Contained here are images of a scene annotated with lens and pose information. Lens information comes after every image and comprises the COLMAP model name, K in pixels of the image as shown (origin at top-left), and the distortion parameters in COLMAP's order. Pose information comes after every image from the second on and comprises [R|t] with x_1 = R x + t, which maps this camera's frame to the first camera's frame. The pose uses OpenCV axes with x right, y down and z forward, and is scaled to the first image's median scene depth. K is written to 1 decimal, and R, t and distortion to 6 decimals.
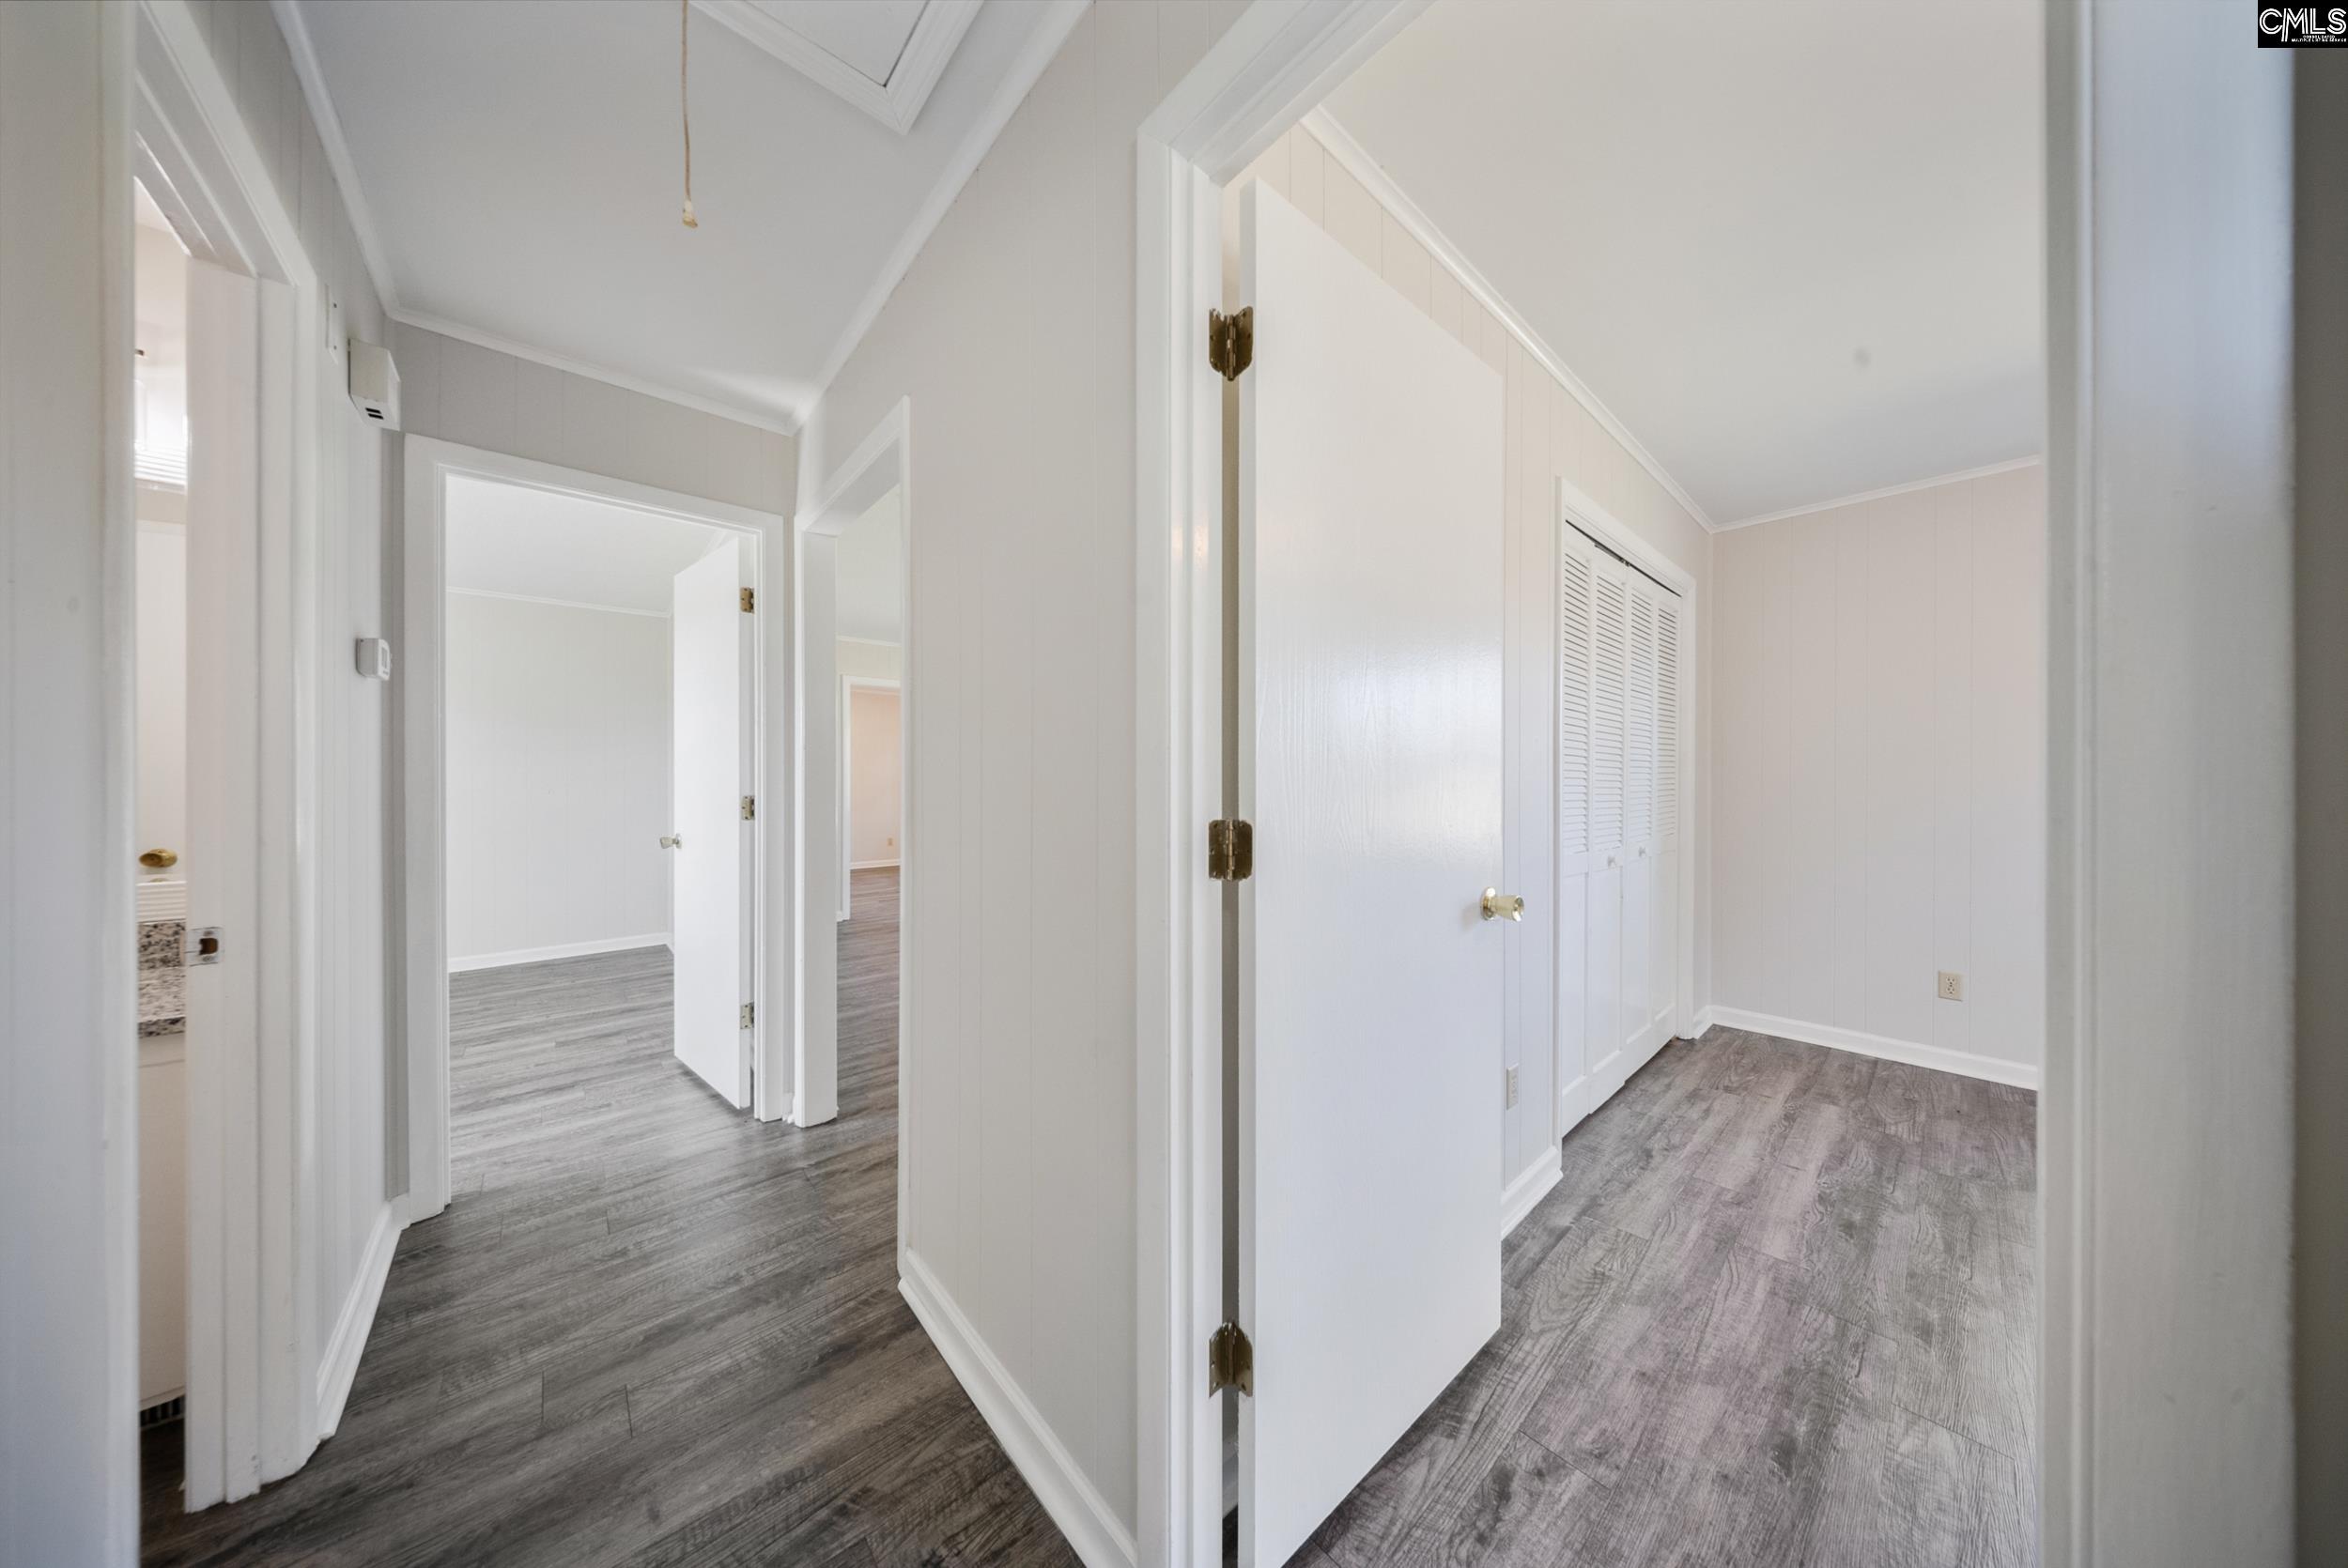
lens RADIAL K [[697.0, 0, 1187.3], [0, 697.0, 783.0], [0, 0, 1]] dist [0.010183, -0.005843]
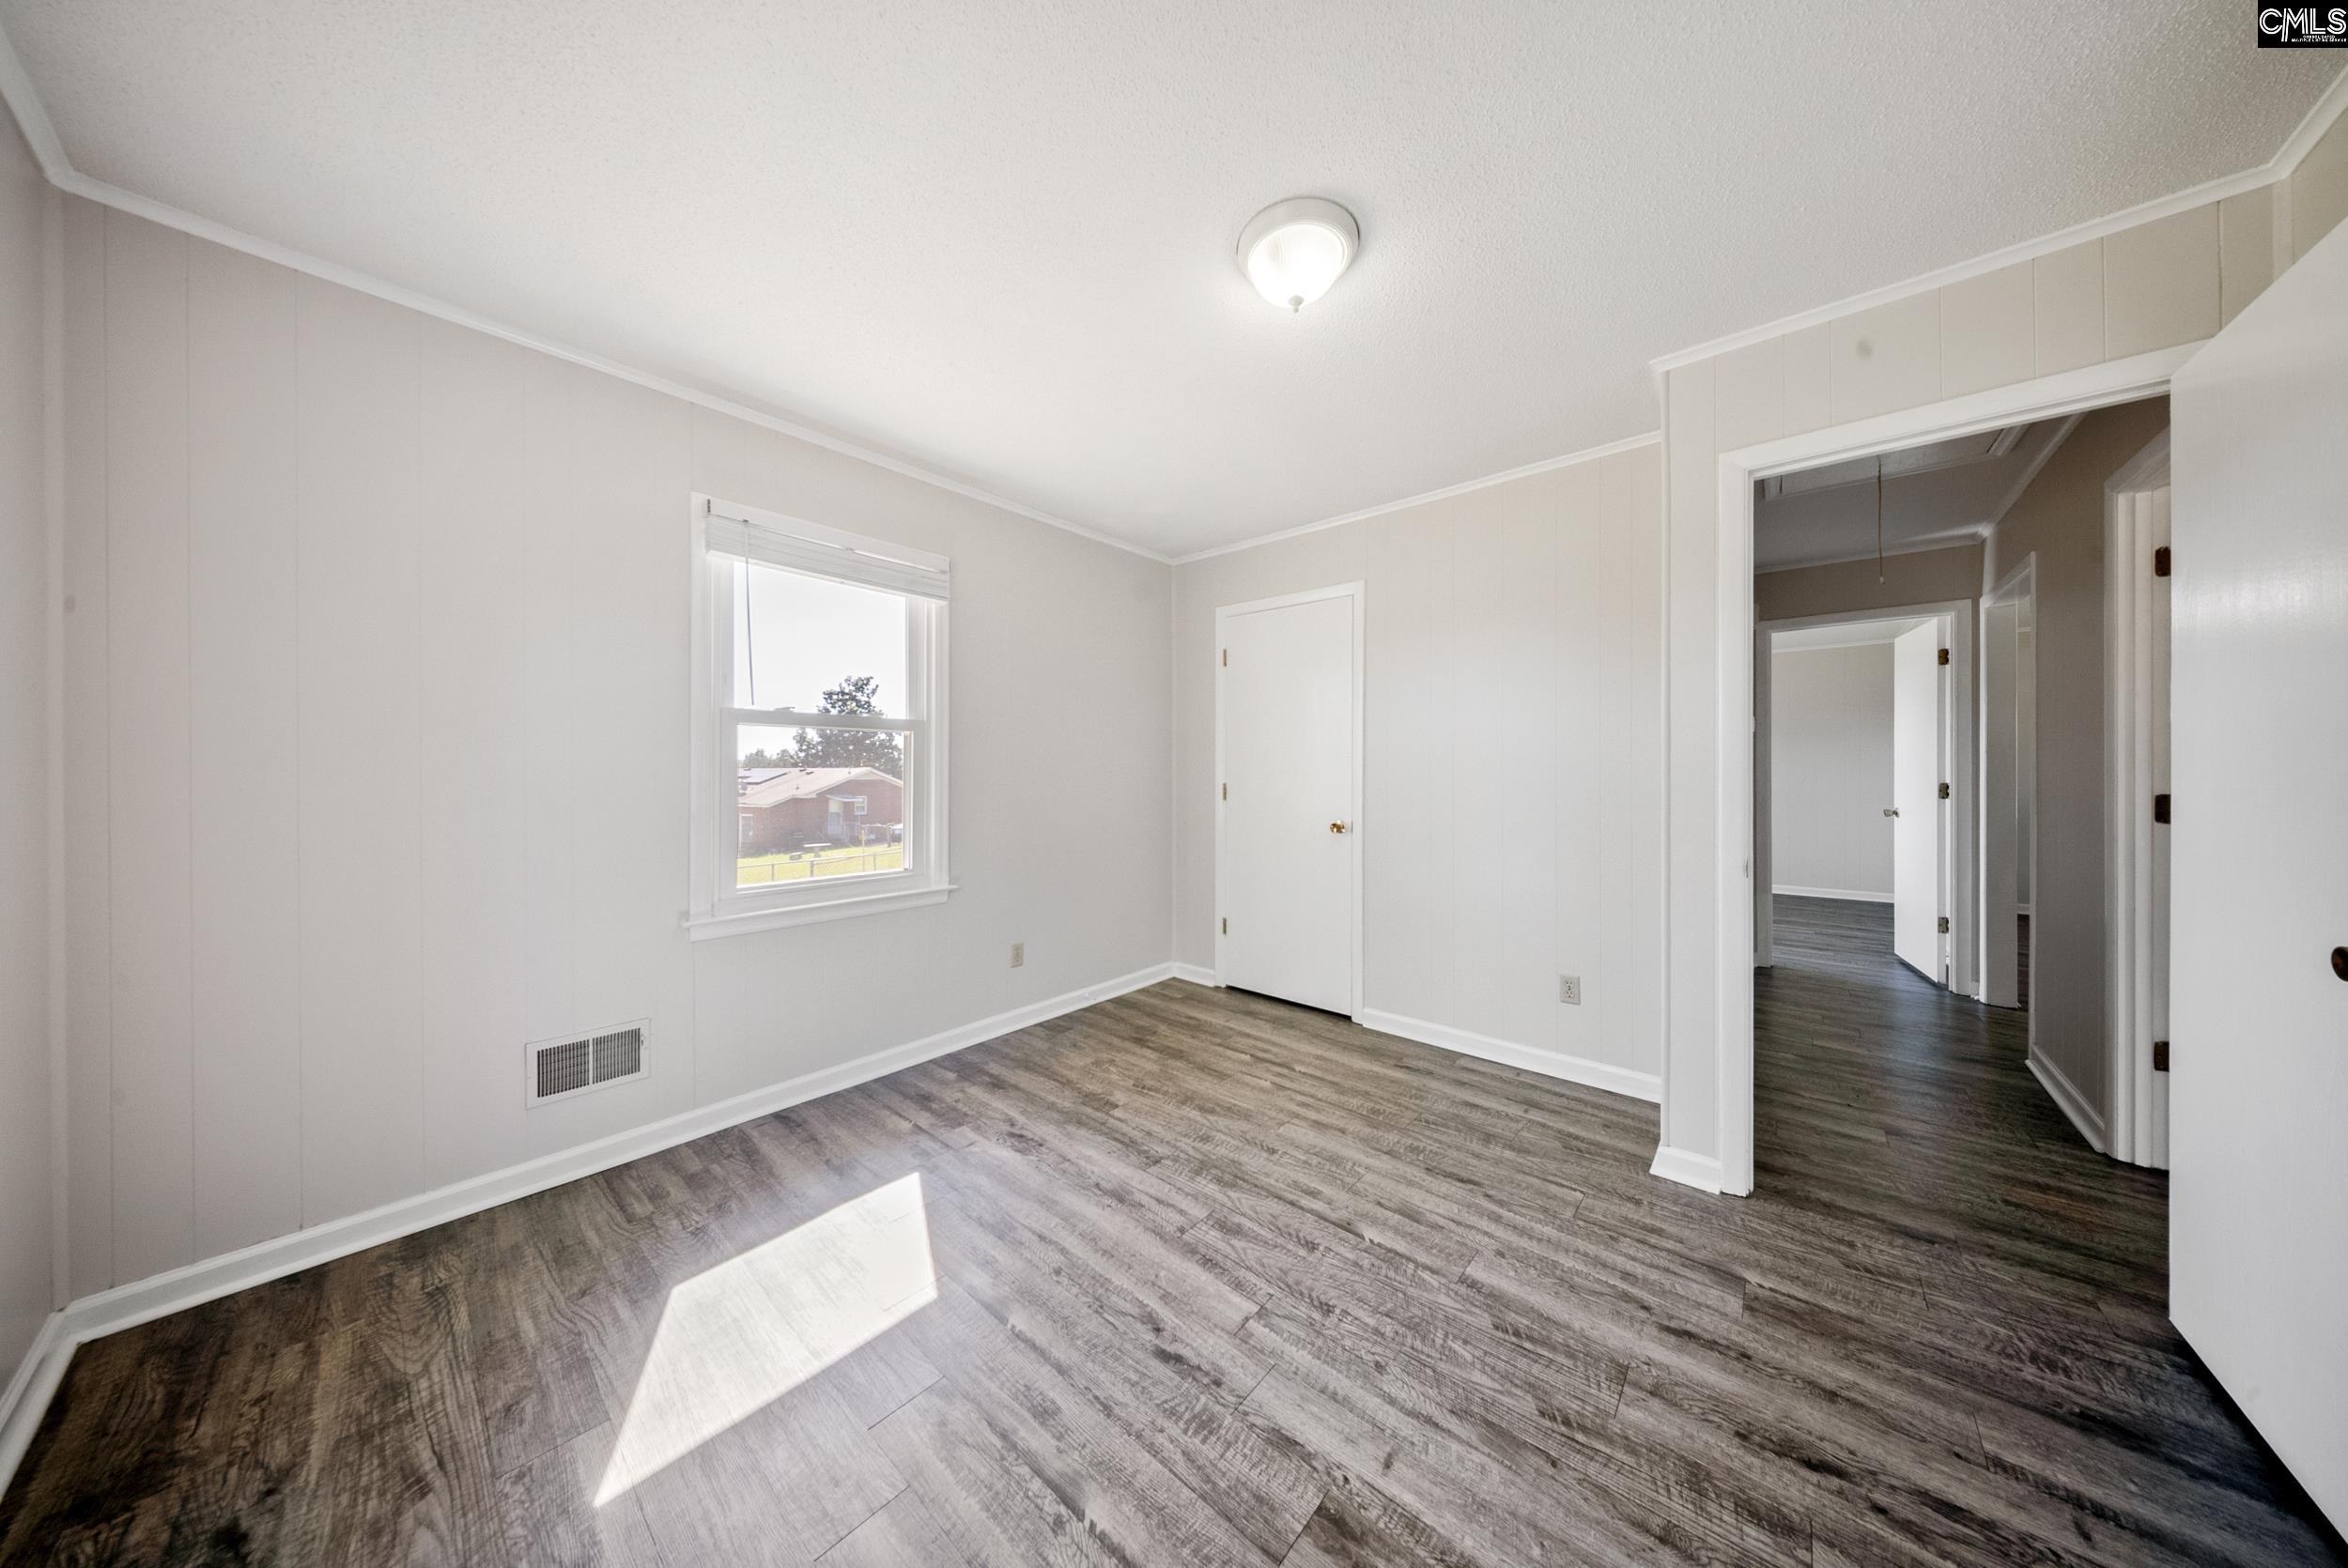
lens RADIAL K [[697.0, 0, 1187.3], [0, 697.0, 783.0], [0, 0, 1]] dist [0.010183, -0.005843]
pose [[0.129655, 0.008676, -0.991521, 0.705674], [0.006684, 0.999931, 0.009623, -0.008530], [0.991537, -0.007875, 0.129588, -0.881873]]
